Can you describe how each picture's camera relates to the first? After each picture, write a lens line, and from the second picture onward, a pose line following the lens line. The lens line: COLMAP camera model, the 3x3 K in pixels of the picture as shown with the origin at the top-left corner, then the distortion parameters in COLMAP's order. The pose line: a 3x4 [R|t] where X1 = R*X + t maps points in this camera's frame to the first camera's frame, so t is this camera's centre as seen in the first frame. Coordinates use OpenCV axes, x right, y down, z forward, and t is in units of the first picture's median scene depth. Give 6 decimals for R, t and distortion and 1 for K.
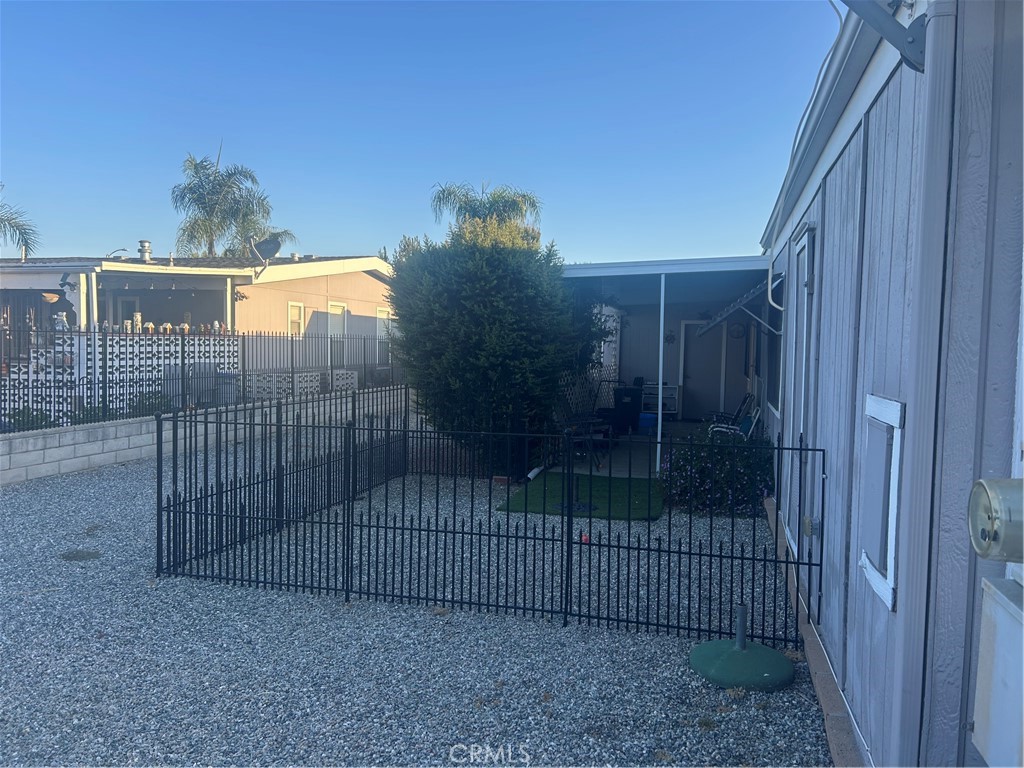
lens RADIAL K [[767.5, 0, 509.4], [0, 767.5, 386.6], [0, 0, 1]] dist [0.111061, -0.116783]
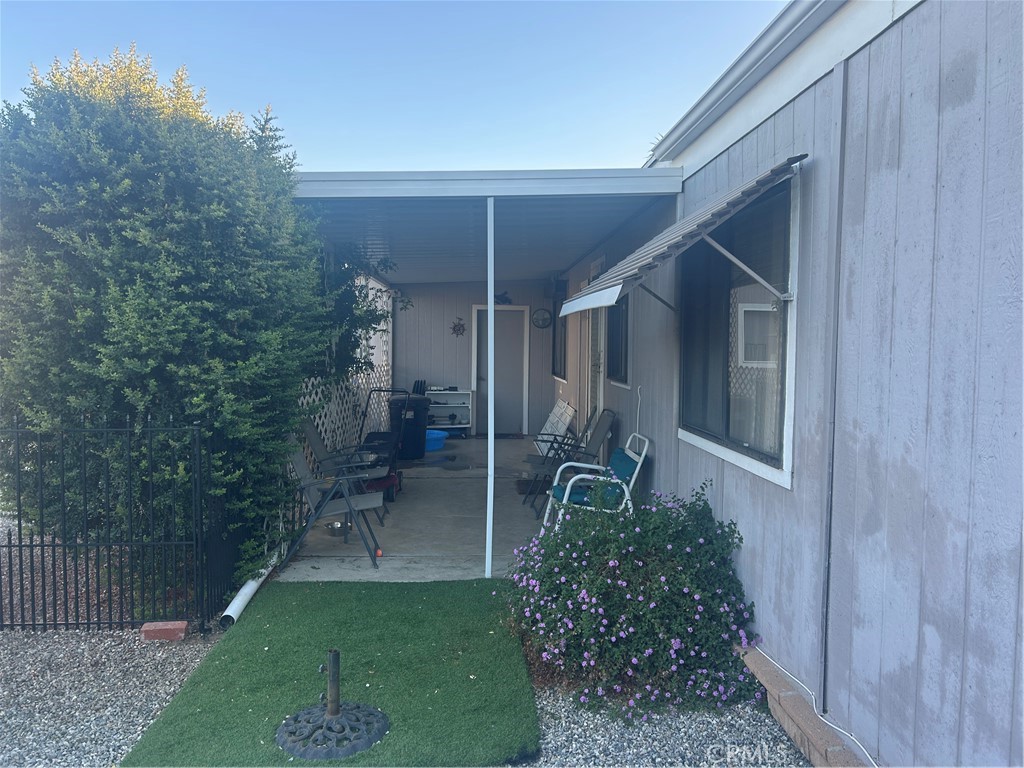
lens RADIAL K [[767.5, 0, 509.4], [0, 767.5, 386.6], [0, 0, 1]] dist [0.111061, -0.116783]
pose [[0.951927, -0.027254, 0.305109, 0.046408], [0.025850, 0.999628, 0.008643, -0.020111], [-0.305231, -0.000341, 0.952278, 0.499703]]
